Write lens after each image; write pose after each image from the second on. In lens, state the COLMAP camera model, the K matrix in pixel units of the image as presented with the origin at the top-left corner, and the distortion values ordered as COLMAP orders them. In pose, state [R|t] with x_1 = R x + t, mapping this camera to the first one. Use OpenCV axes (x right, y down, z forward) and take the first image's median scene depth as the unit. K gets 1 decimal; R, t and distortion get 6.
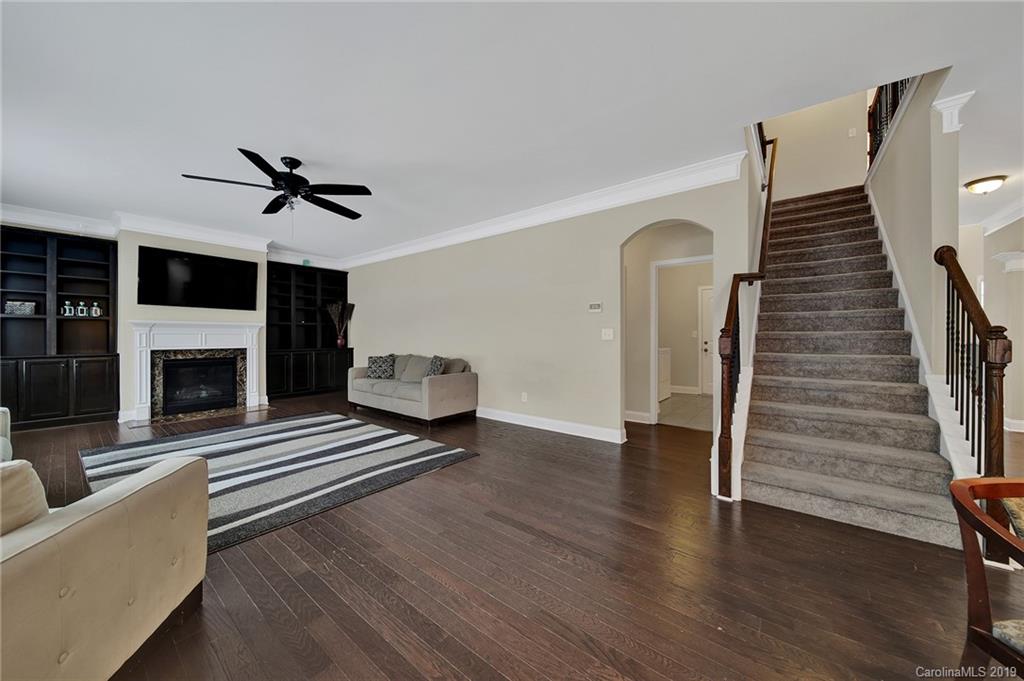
lens RADIAL K [[358.7, 0, 509.4], [0, 358.7, 336.3], [0, 0, 1]] dist [-0.000280, -0.002517]
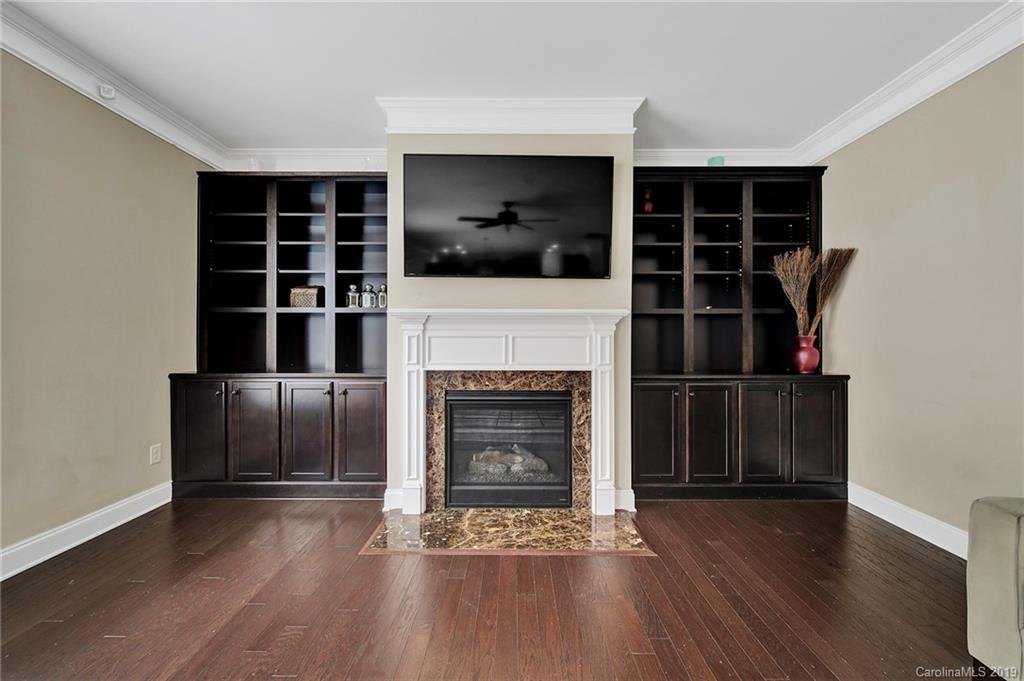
lens RADIAL K [[389.1, 0, 508.2], [0, 389.1, 339.3], [0, 0, 1]] dist [-0.001266, -0.000120]
pose [[0.628441, -0.001145, -0.777856, -0.453643], [-0.001452, 0.999995, -0.002645, -0.002122], [0.777856, 0.002792, 0.628437, 0.657468]]
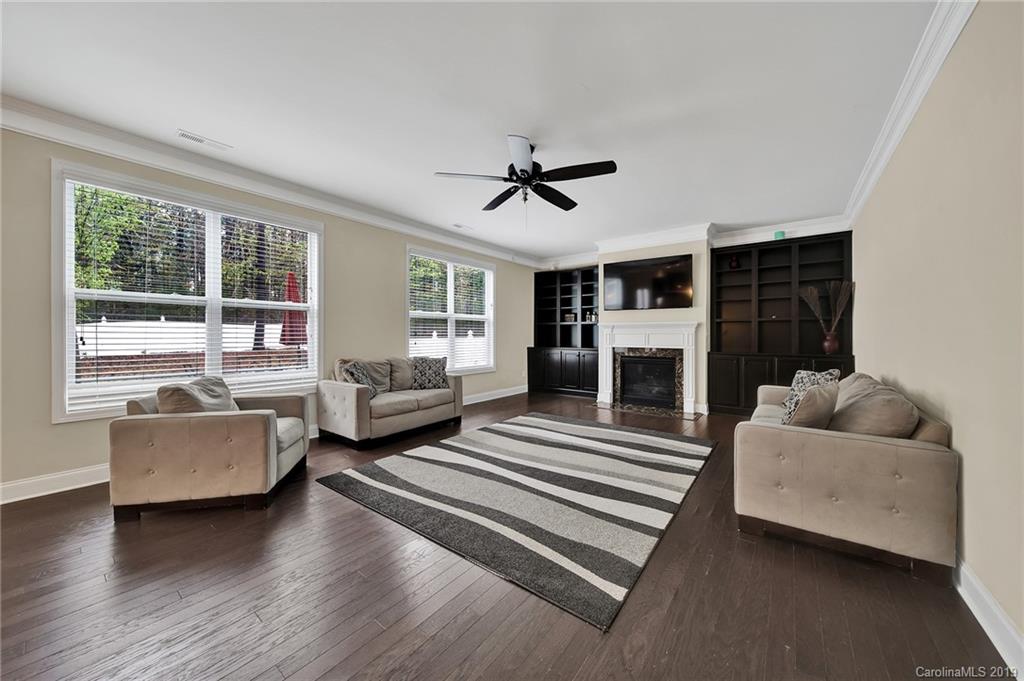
lens RADIAL K [[358.7, 0, 509.4], [0, 358.7, 336.3], [0, 0, 1]] dist [-0.000280, -0.002517]
pose [[0.021894, 0.002357, -0.999758, 0.190445], [-0.001593, 0.999996, 0.002323, -0.000926], [0.999759, 0.001542, 0.021897, 0.539149]]
